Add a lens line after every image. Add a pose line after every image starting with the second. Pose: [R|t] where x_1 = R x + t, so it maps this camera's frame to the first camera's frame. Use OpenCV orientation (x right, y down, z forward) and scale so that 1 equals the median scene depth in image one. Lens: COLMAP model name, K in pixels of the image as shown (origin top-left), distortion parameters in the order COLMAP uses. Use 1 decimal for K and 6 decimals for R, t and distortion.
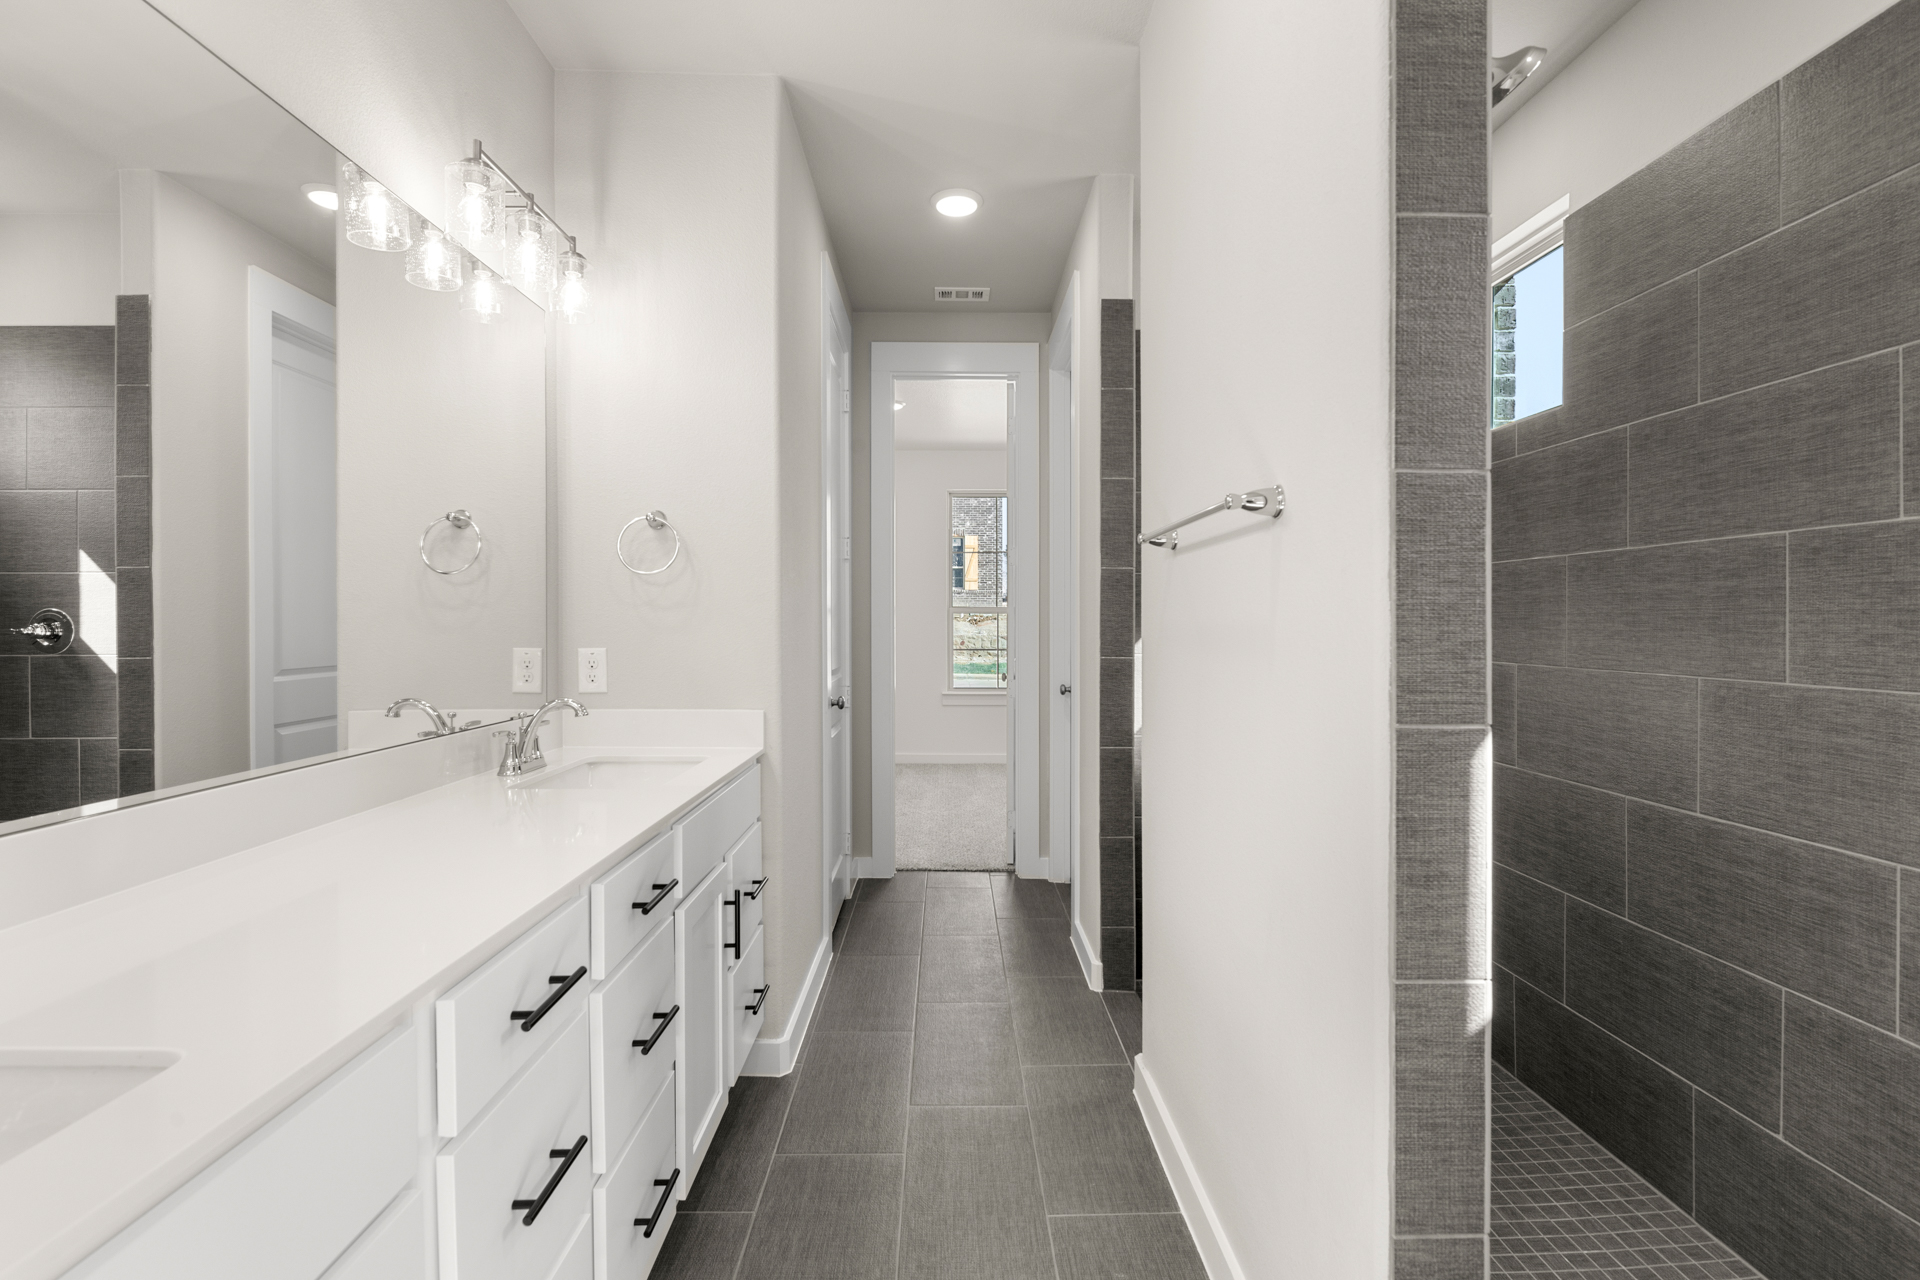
lens RADIAL K [[898.3, 0, 956.1], [0, 898.3, 613.3], [0, 0, 1]] dist [-0.000350, -0.000964]
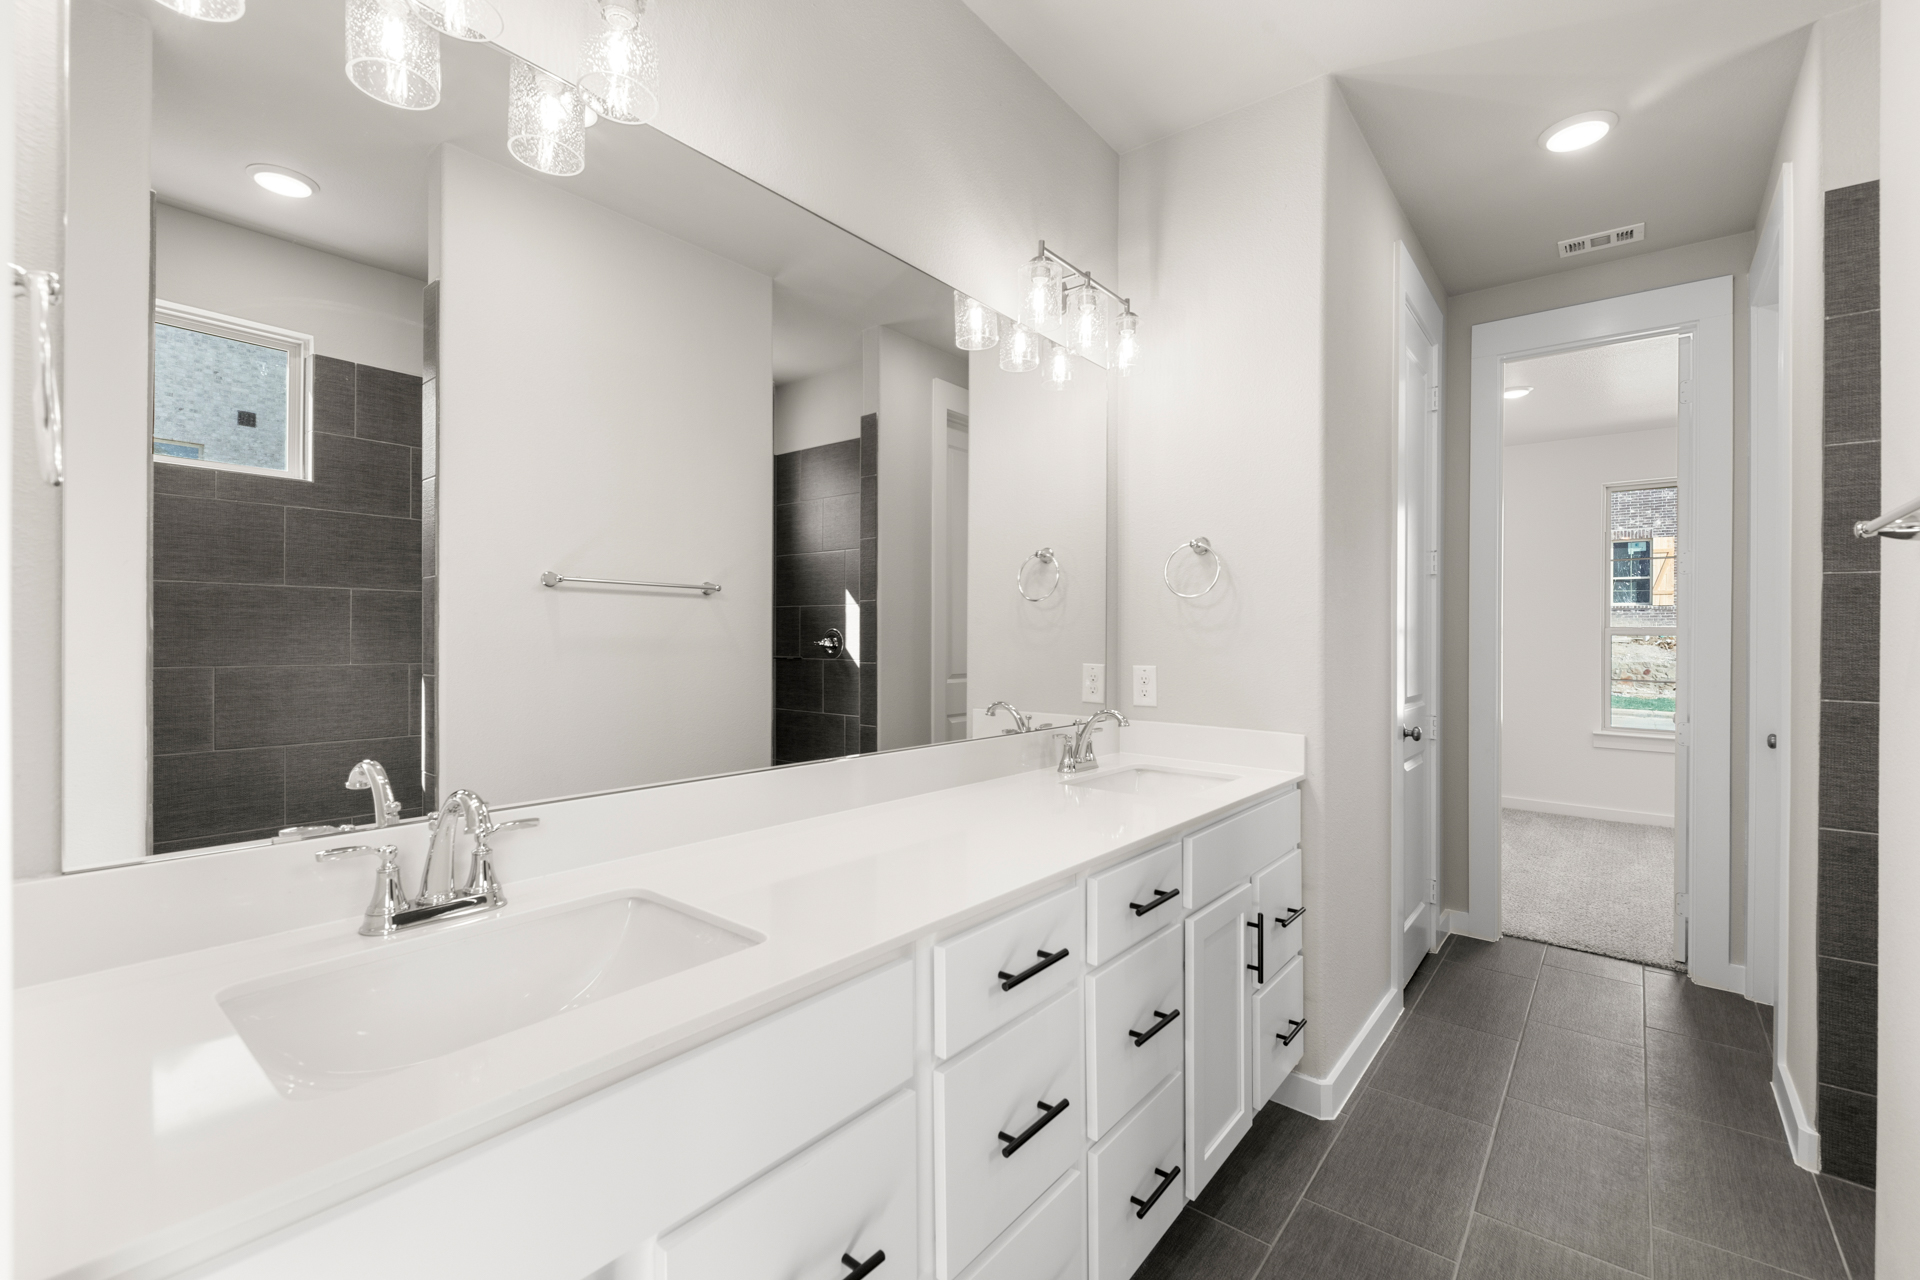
lens RADIAL K [[845.5, 0, 956.2], [0, 845.5, 629.1], [0, 0, 1]] dist [0.009897, -0.008681]
pose [[0.749013, 0.002262, -0.662552, 0.107822], [-0.003801, 0.999992, -0.000884, -0.004295], [0.662545, 0.003181, 0.749016, 0.062850]]
